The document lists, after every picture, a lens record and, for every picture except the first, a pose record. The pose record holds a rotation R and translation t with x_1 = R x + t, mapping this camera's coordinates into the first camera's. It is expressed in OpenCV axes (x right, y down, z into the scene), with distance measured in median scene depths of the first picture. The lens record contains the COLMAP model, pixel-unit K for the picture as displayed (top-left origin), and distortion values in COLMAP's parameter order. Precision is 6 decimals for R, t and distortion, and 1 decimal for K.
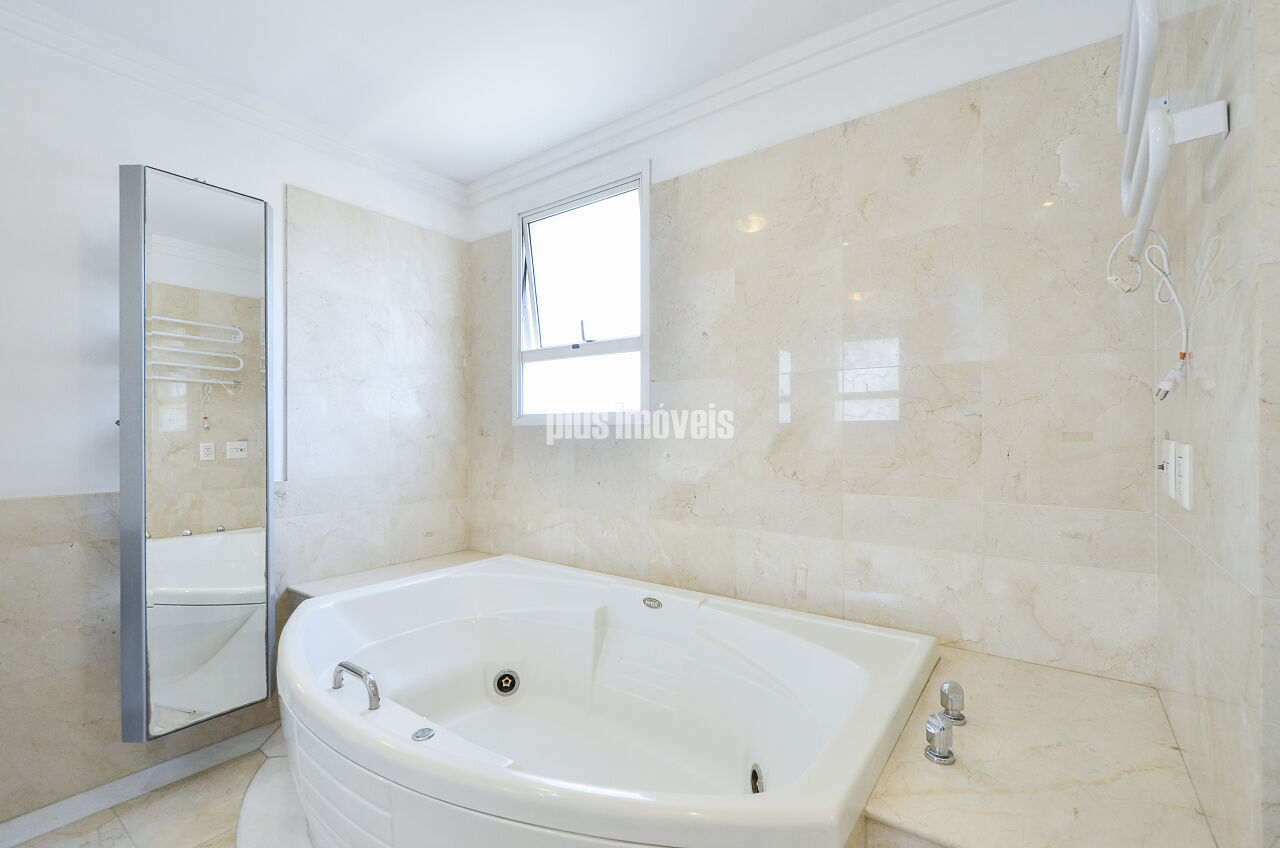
lens RADIAL K [[564.4, 0, 650.9], [0, 564.4, 430.0], [0, 0, 1]] dist [-0.000526, -0.002891]
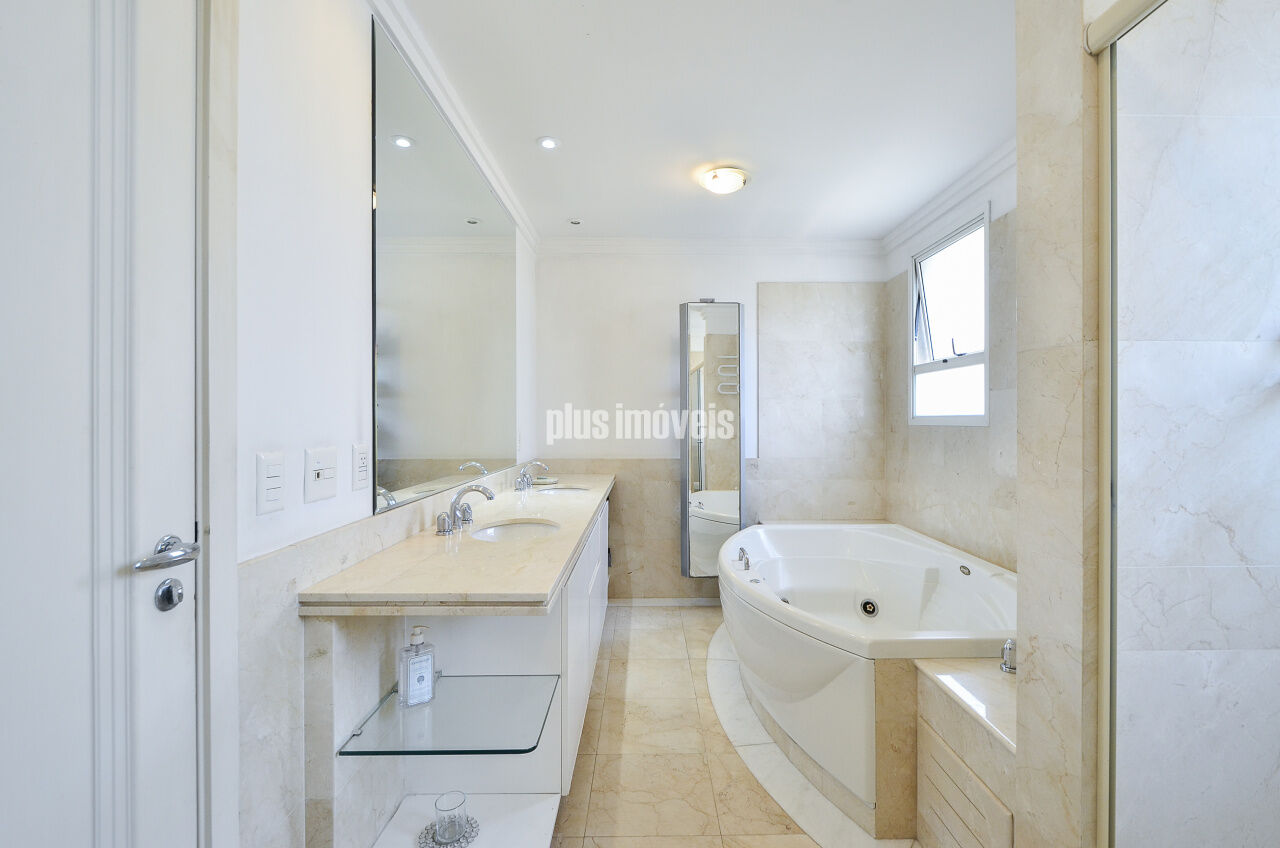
lens RADIAL K [[564.4, 0, 640.1], [0, 564.4, 422.5], [0, 0, 1]] dist [-0.000526, -0.002891]
pose [[0.582804, 0.002212, -0.812610, 0.488293], [0.003820, 0.999978, 0.005462, -0.024988], [0.812604, -0.006287, 0.582782, -0.255783]]
